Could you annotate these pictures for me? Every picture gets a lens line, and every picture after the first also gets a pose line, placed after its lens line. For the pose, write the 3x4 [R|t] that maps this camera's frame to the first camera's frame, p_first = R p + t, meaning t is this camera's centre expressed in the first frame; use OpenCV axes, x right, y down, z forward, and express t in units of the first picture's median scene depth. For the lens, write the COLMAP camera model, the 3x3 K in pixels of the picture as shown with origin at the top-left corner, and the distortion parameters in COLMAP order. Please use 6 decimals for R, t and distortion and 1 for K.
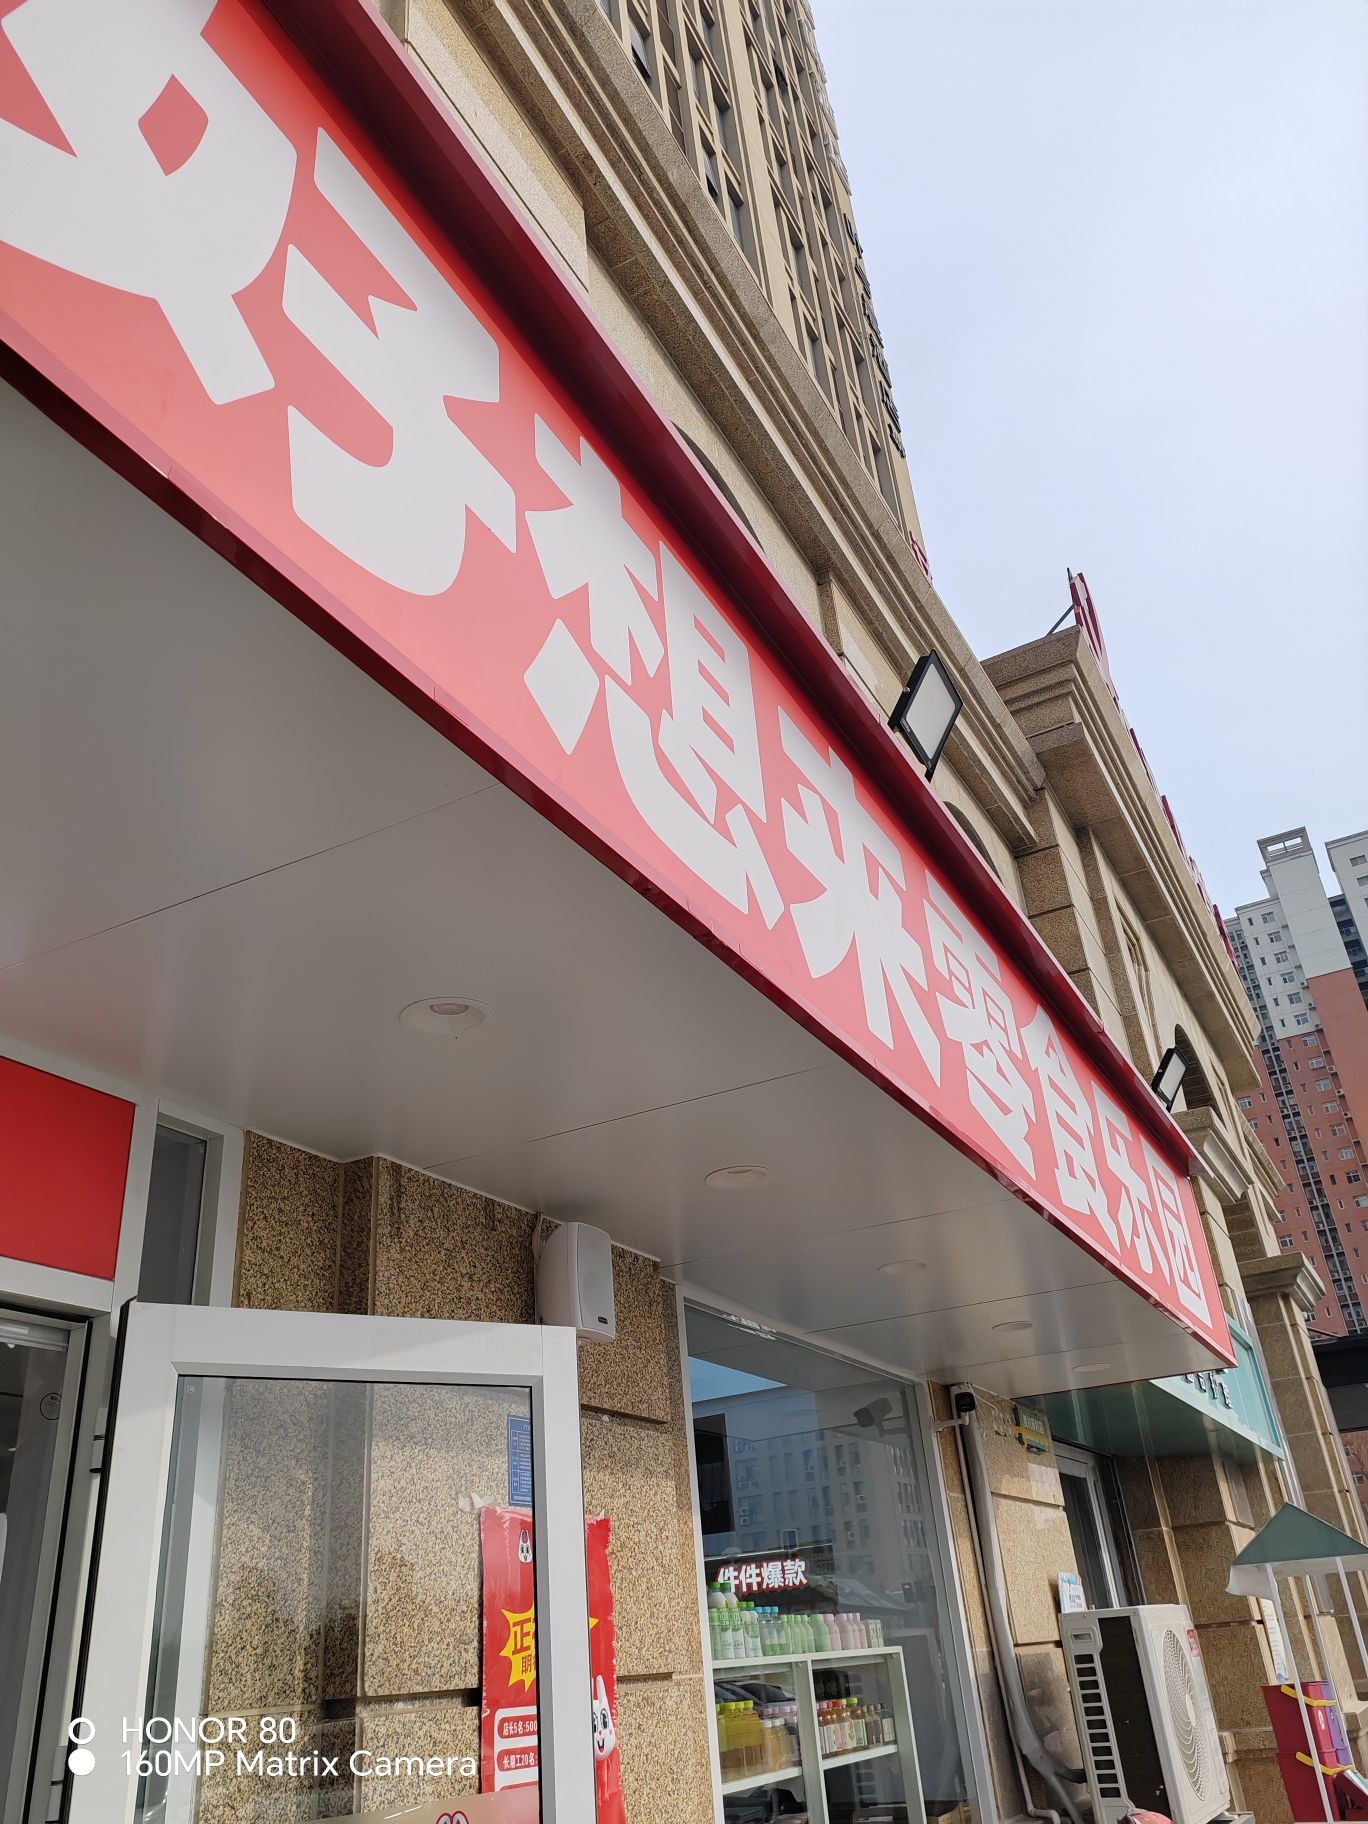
lens RADIAL K [[1357.1, 0, 647.2], [0, 1357.1, 910.0], [0, 0, 1]] dist [0.008719, -0.006330]
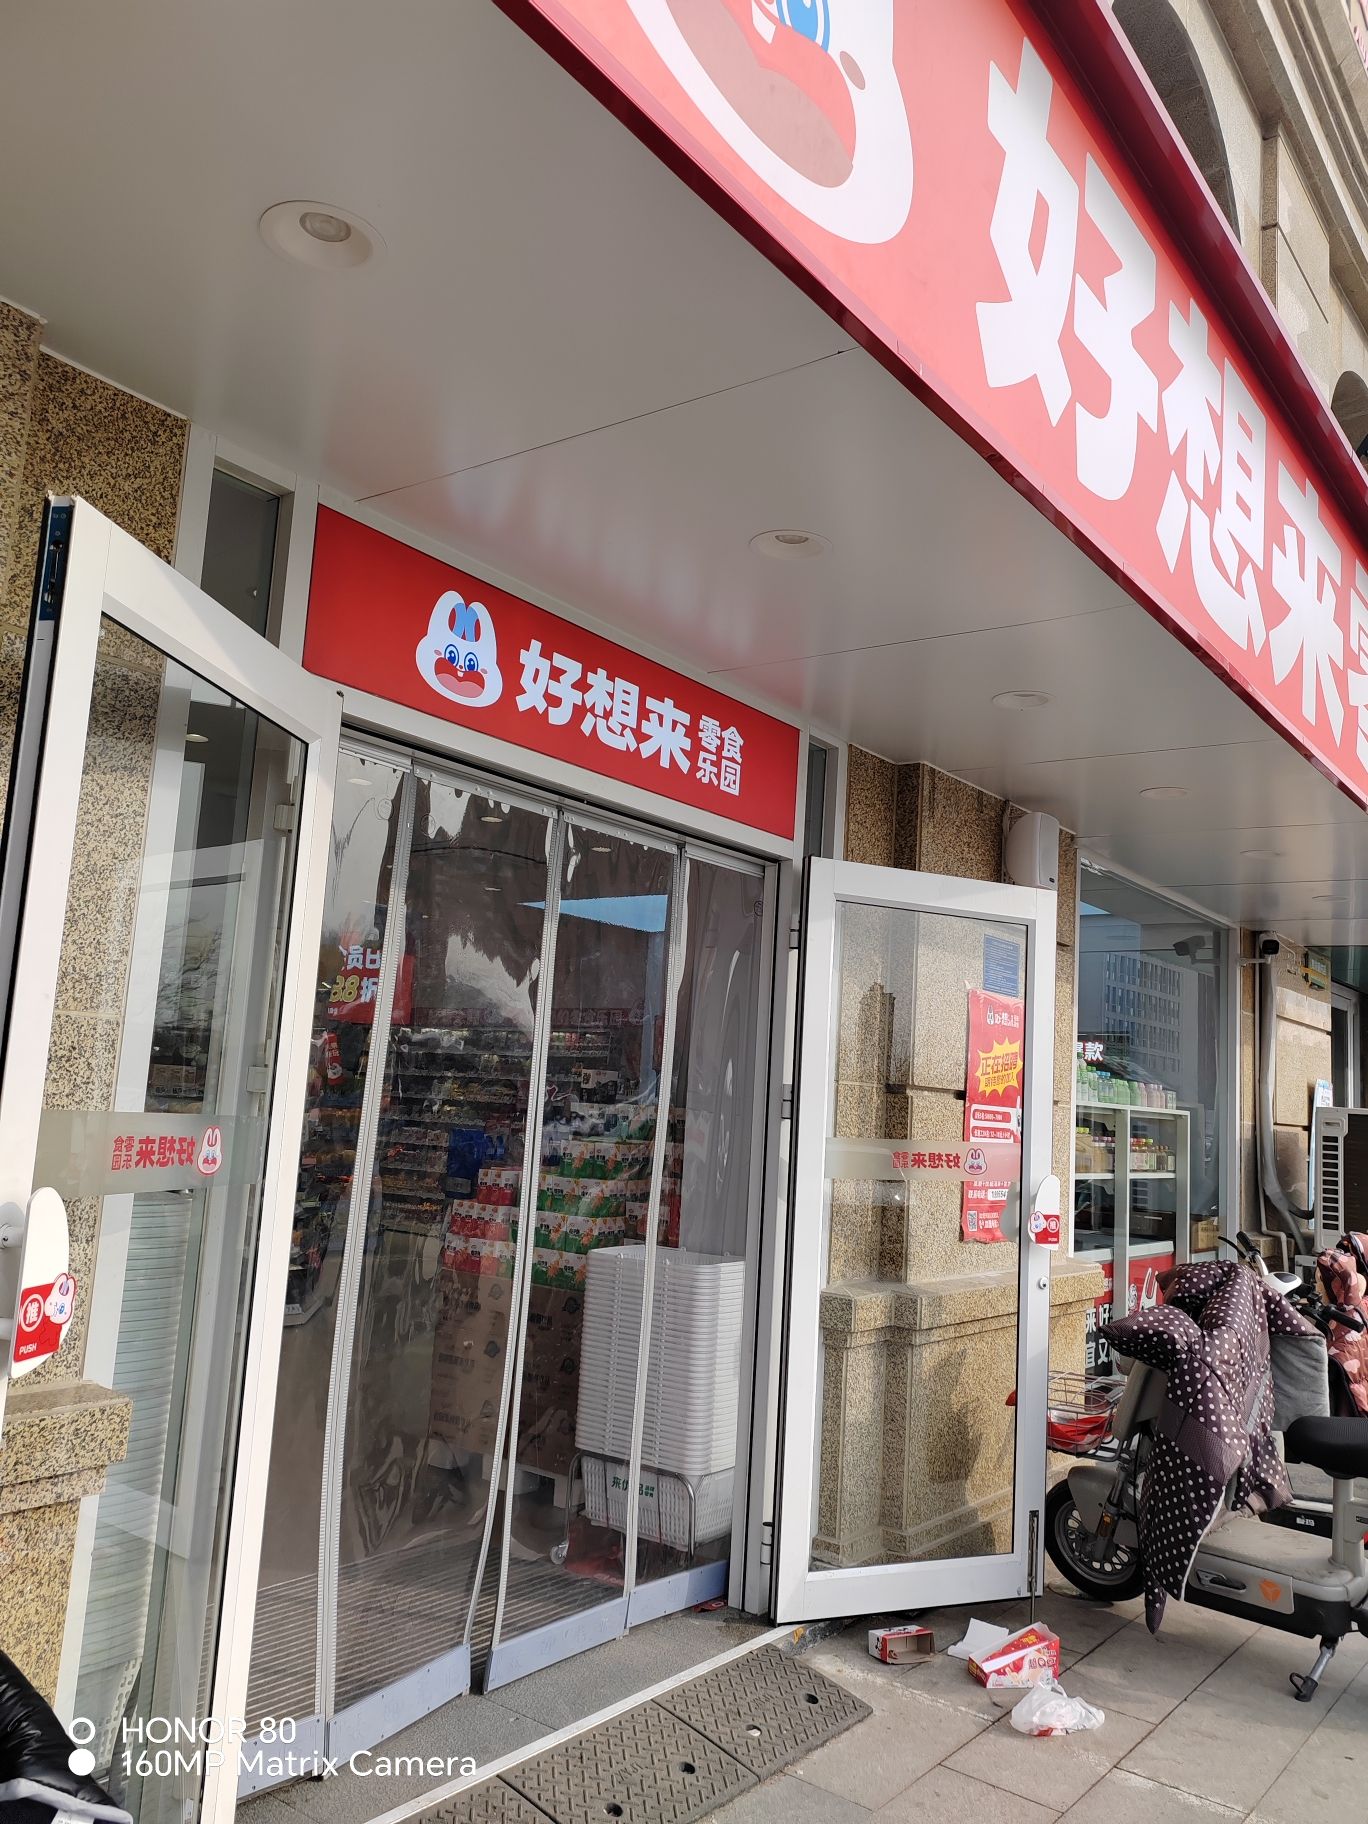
lens RADIAL K [[1338.3, 0, 684.0], [0, 1338.3, 912.0], [0, 0, 1]] dist [0.018197, -0.025106]
pose [[0.981313, 0.108067, -0.159204, -0.218320], [-0.043205, 0.930013, 0.364979, -0.197560], [0.187504, -0.351280, 0.917303, -0.457030]]
